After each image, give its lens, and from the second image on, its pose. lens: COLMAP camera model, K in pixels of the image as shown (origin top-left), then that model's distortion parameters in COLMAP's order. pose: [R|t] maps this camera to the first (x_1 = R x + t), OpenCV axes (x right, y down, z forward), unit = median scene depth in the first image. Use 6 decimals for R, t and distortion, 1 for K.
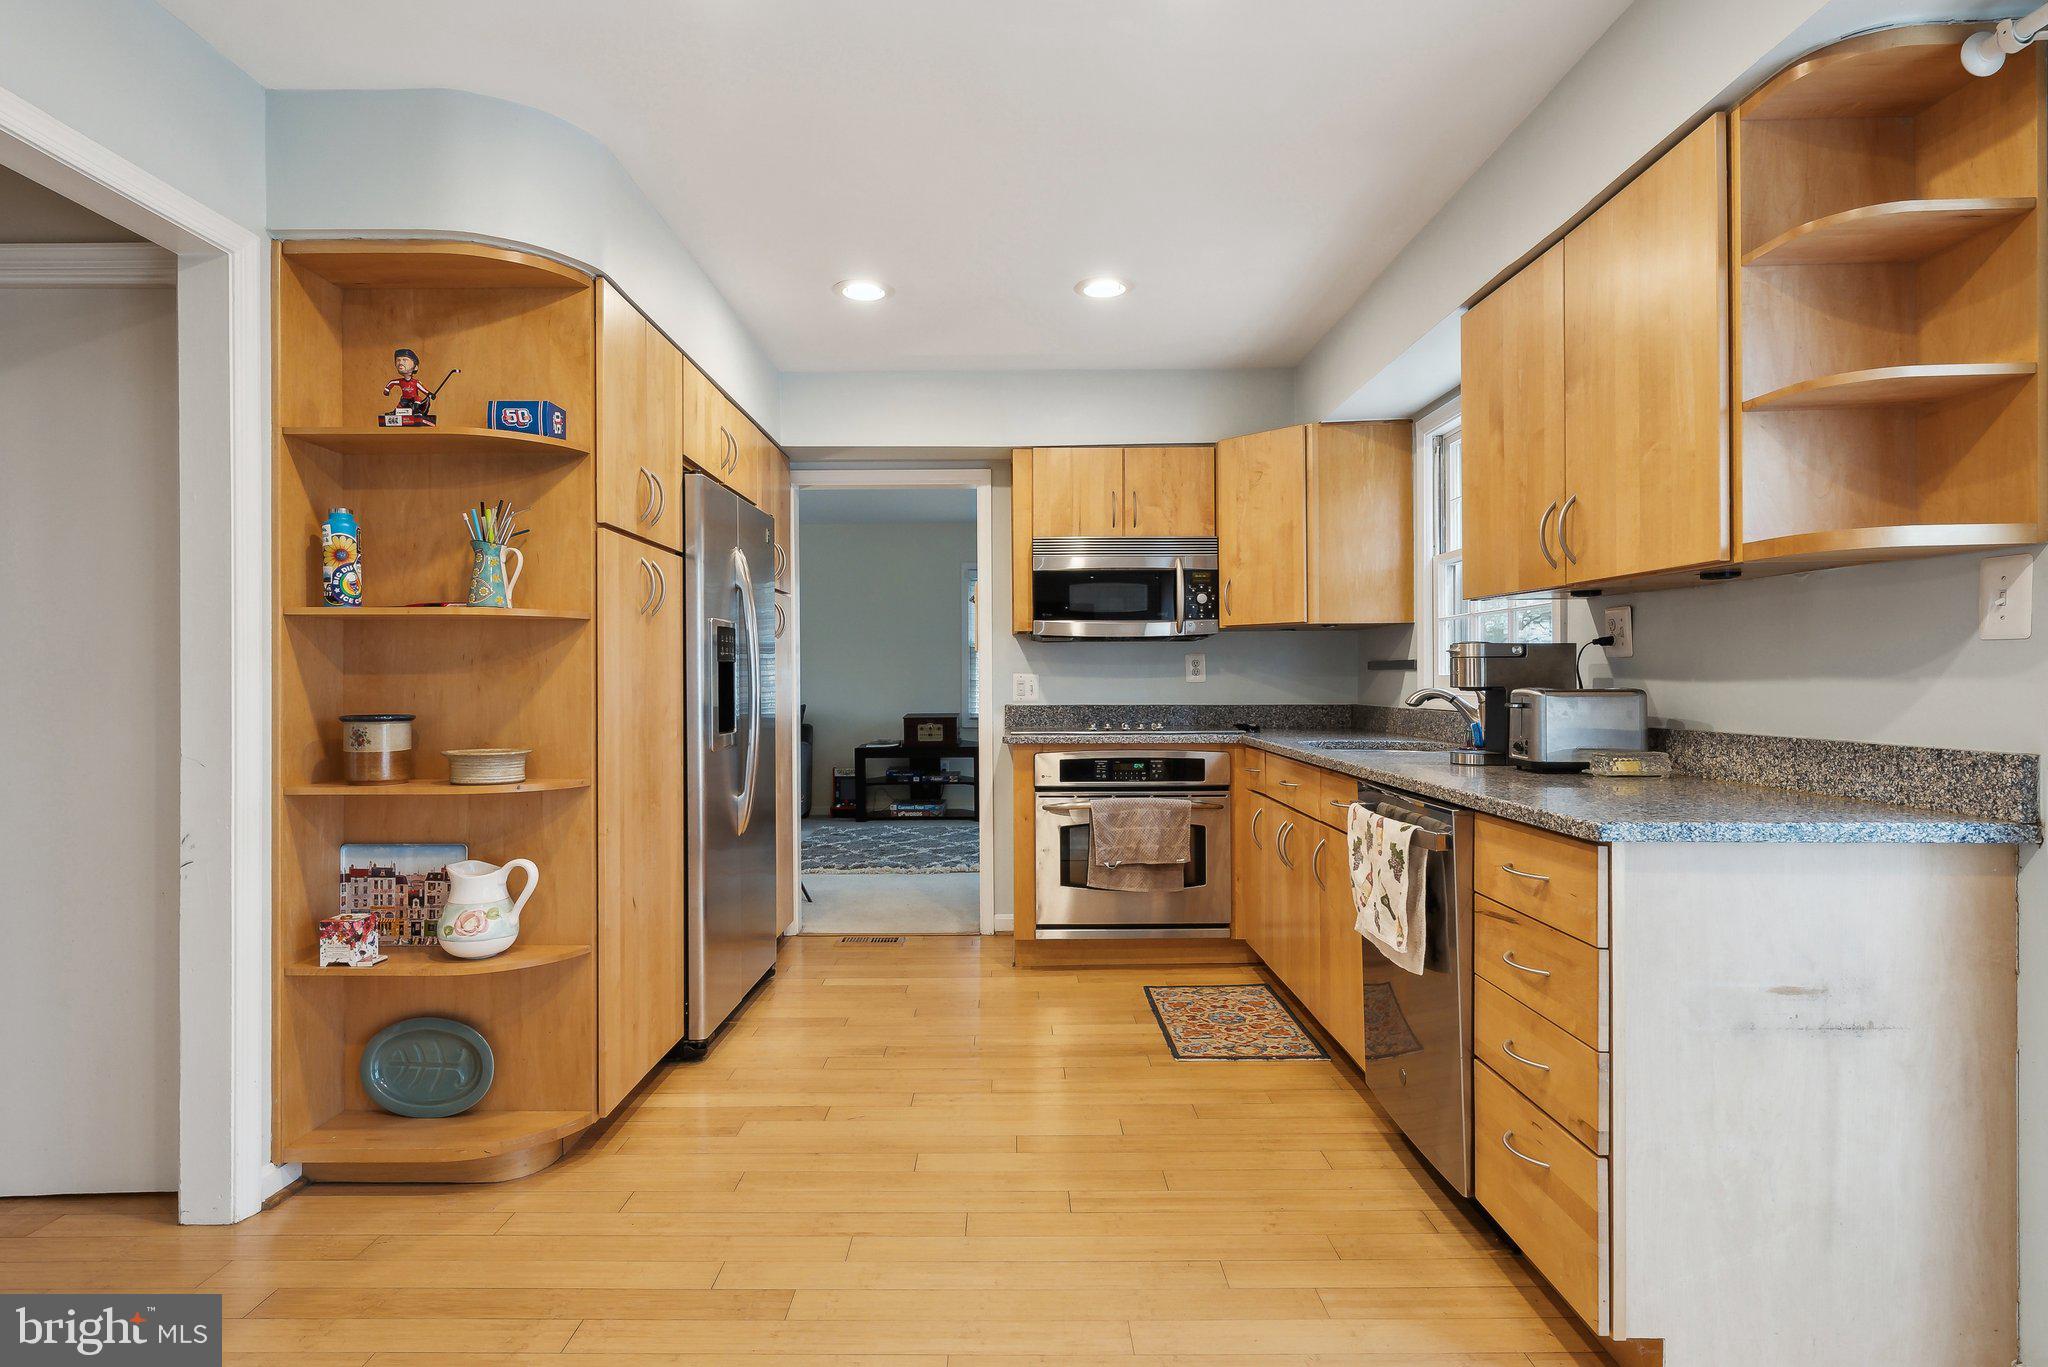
lens RADIAL K [[1084.5, 0, 1004.1], [0, 1084.5, 682.1], [0, 0, 1]] dist [0.008022, -0.001129]
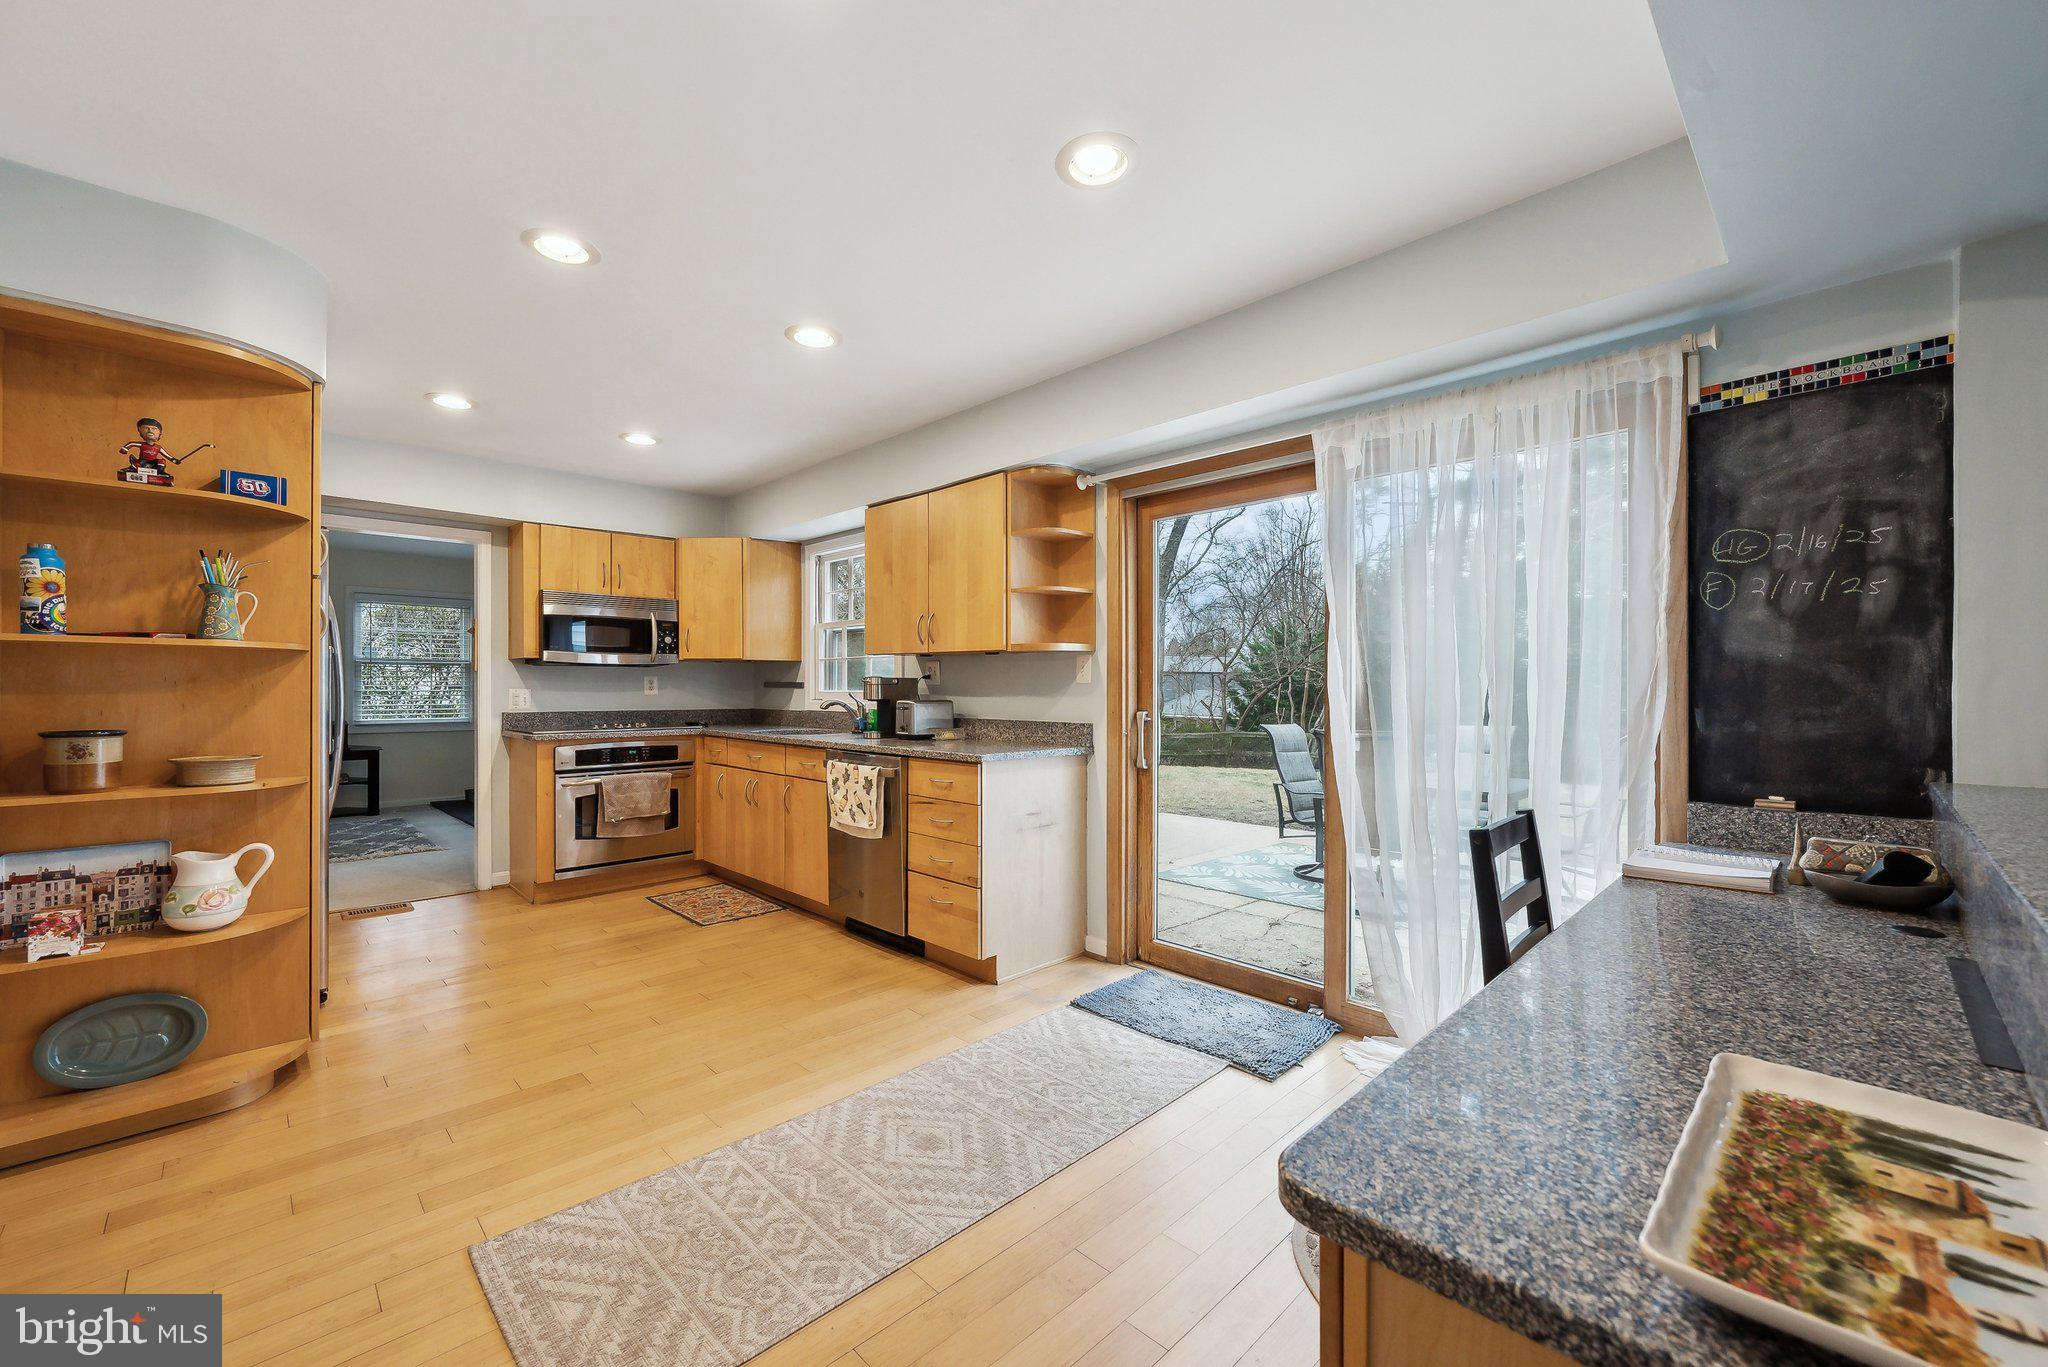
lens RADIAL K [[806.0, 0, 1014.6], [0, 806.0, 686.6], [0, 0, 1]] dist [-0.000079, -0.000238]
pose [[0.715031, 0.005187, 0.699073, -0.435123], [-0.001984, 0.999984, -0.005391, -0.012030], [-0.699090, 0.002467, 0.715030, -0.243562]]
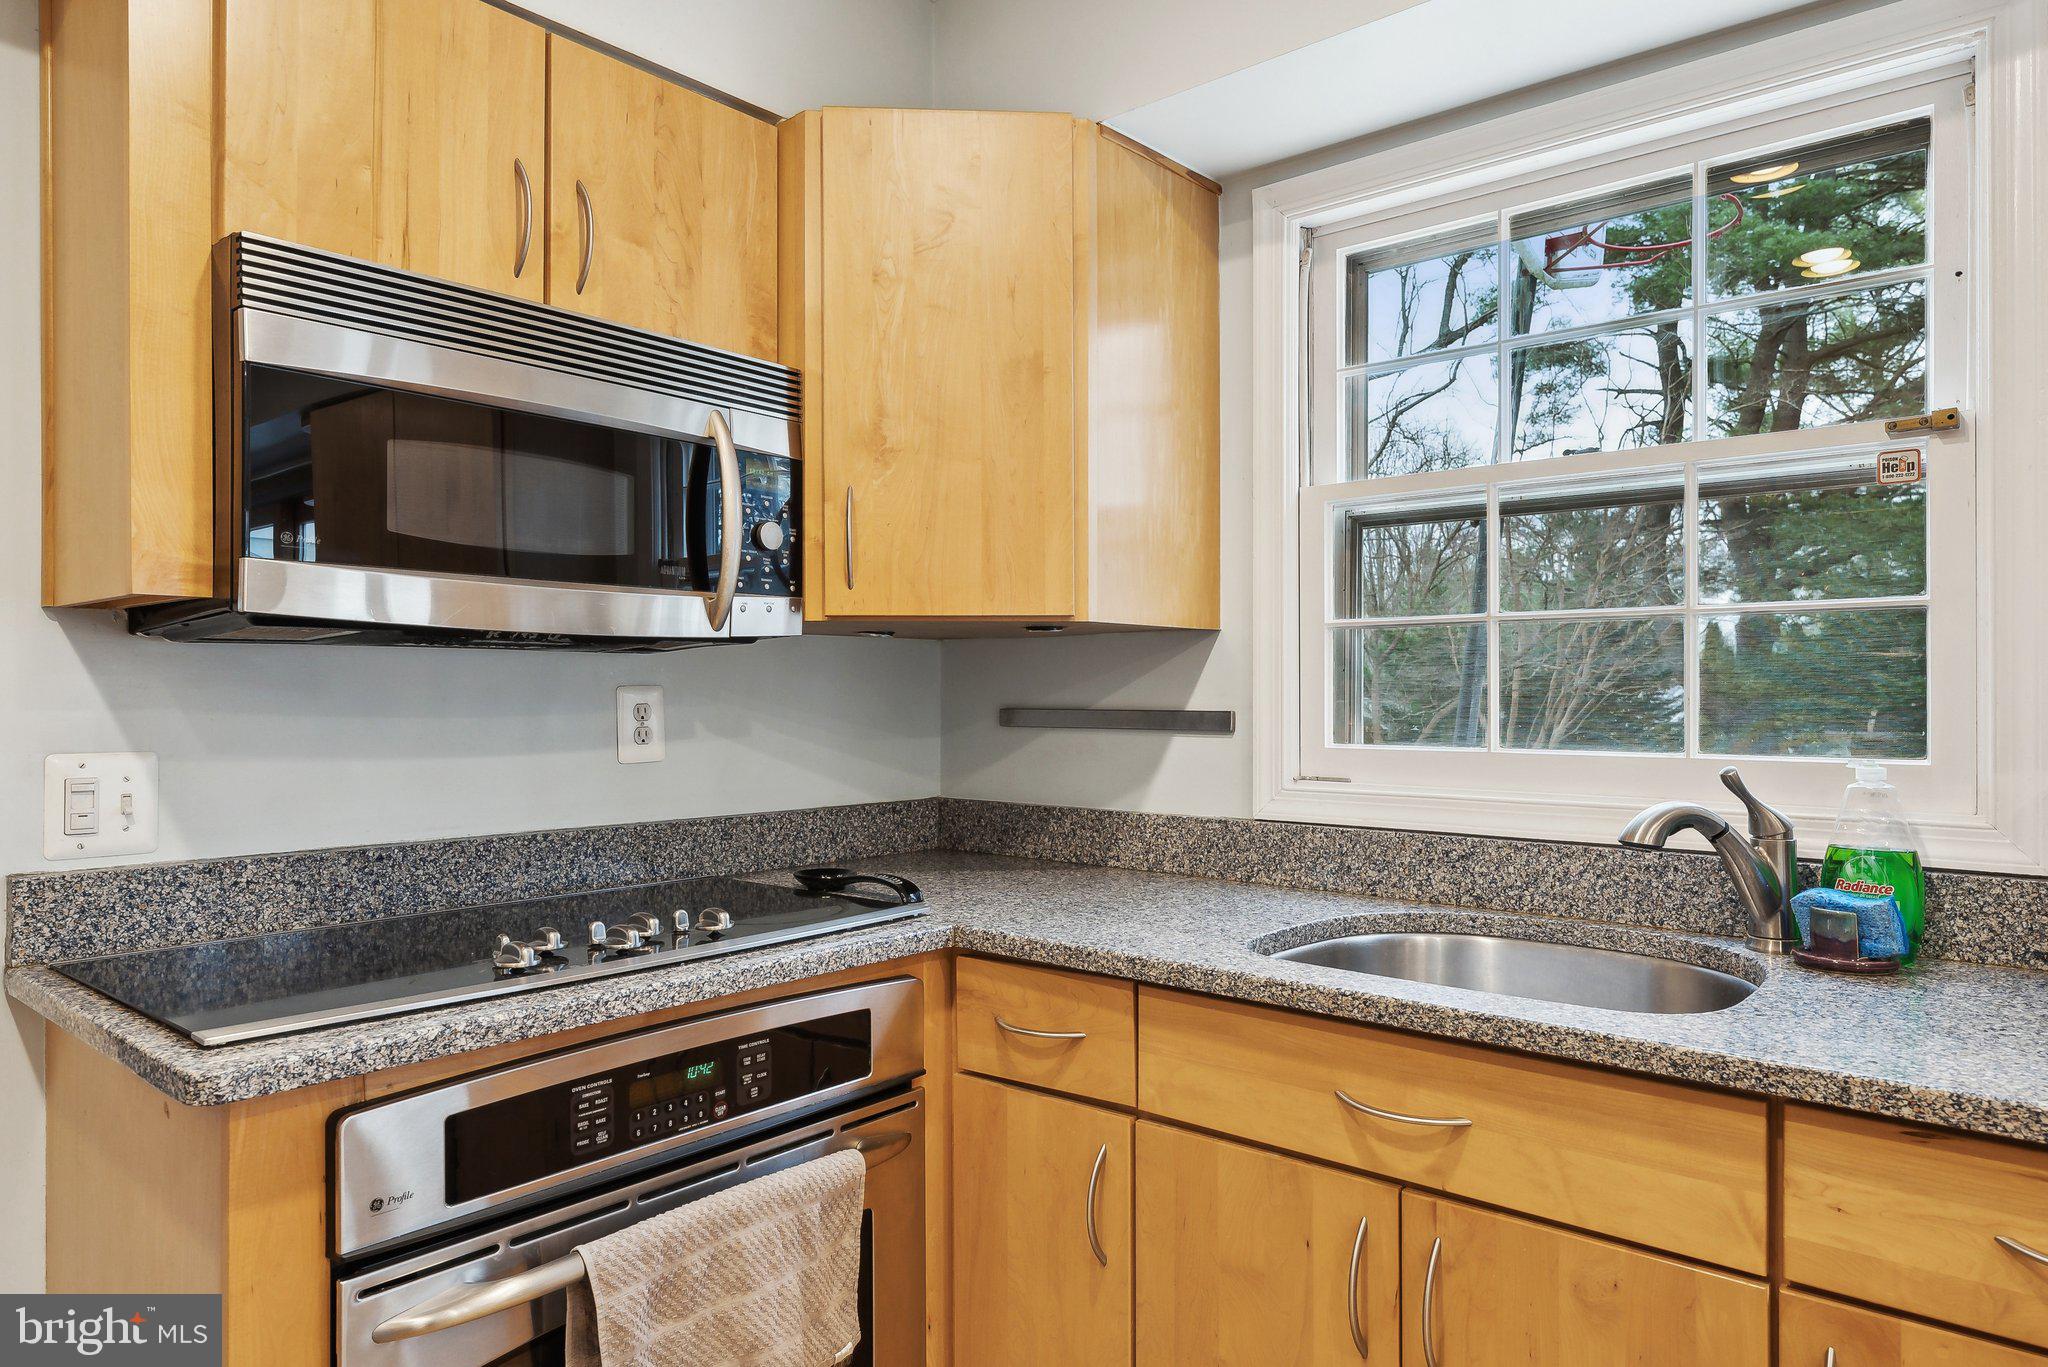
lens RADIAL K [[1265.9, 0, 1019.5], [0, 1265.9, 694.1], [0, 0, 1]] dist [-0.000678, 0.000074]
pose [[0.645972, 0.005030, 0.763344, -0.135541], [0.001325, 0.999969, -0.007711, -0.036891], [-0.763360, 0.005992, 0.645946, 1.129173]]
